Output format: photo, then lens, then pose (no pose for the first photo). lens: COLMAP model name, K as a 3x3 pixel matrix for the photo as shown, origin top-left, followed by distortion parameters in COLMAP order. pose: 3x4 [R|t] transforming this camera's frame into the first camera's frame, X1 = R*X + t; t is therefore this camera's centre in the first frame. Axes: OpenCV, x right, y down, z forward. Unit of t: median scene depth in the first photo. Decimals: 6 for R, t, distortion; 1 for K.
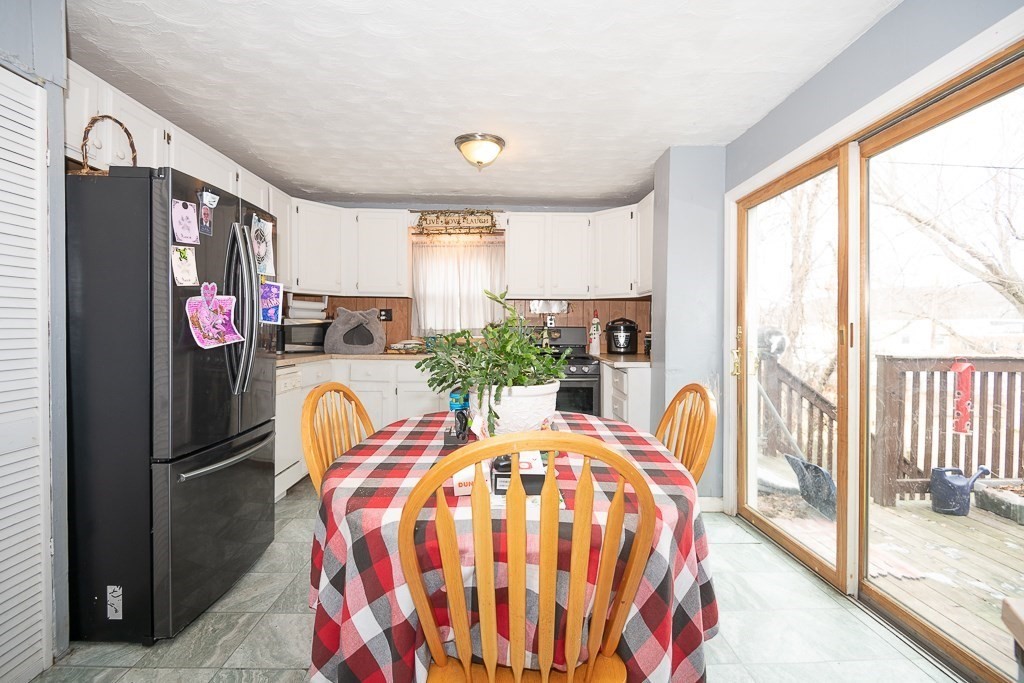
lens RADIAL K [[457.4, 0, 510.9], [0, 457.4, 338.8], [0, 0, 1]] dist [0.035705, -0.024877]
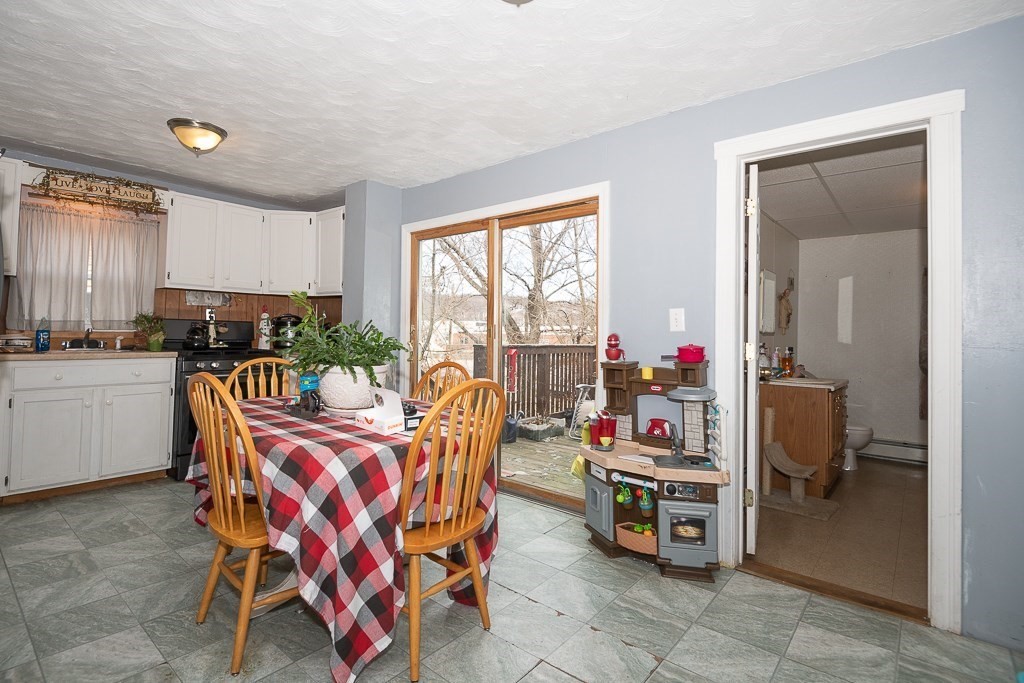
lens RADIAL K [[500.2, 0, 475.6], [0, 500.2, 320.3], [0, 0, 1]] dist [0.000196, -0.000374]
pose [[0.685890, 0.024768, 0.727283, -0.551015], [-0.003686, 0.999526, -0.030563, 0.004874], [-0.727696, 0.018282, 0.685657, -0.171851]]
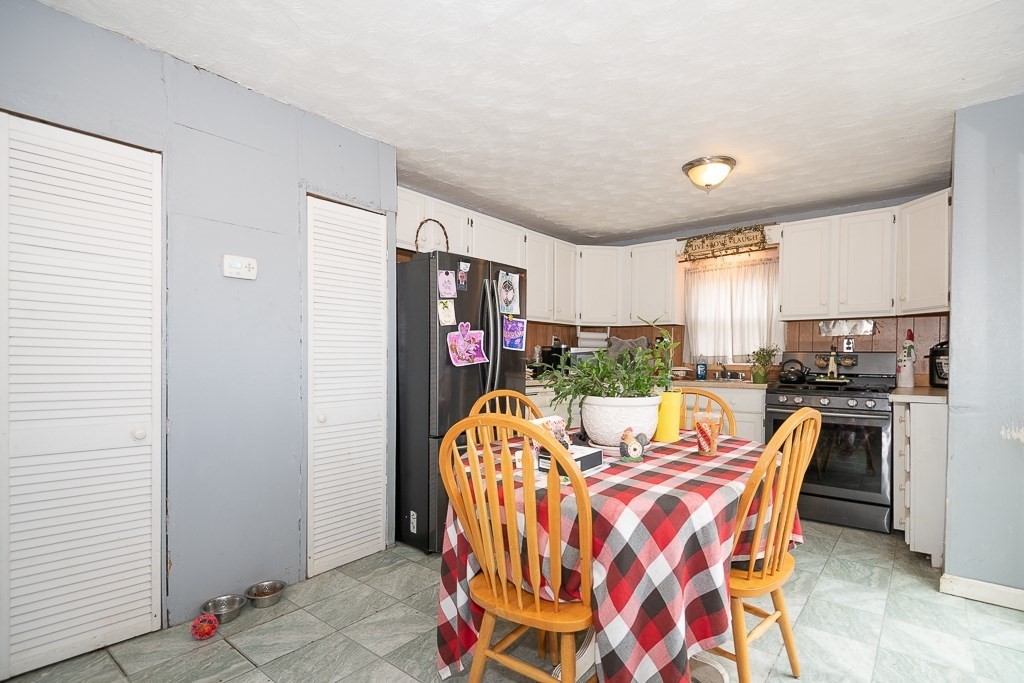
lens RADIAL K [[490.4, 0, 547.1], [0, 490.4, 365.3], [0, 0, 1]] dist [0.038661, -0.032540]
pose [[0.785813, 0.005416, -0.618441, 0.414814], [-0.012163, 0.999904, -0.006699, 0.018808], [0.618345, 0.012786, 0.785803, -0.056562]]
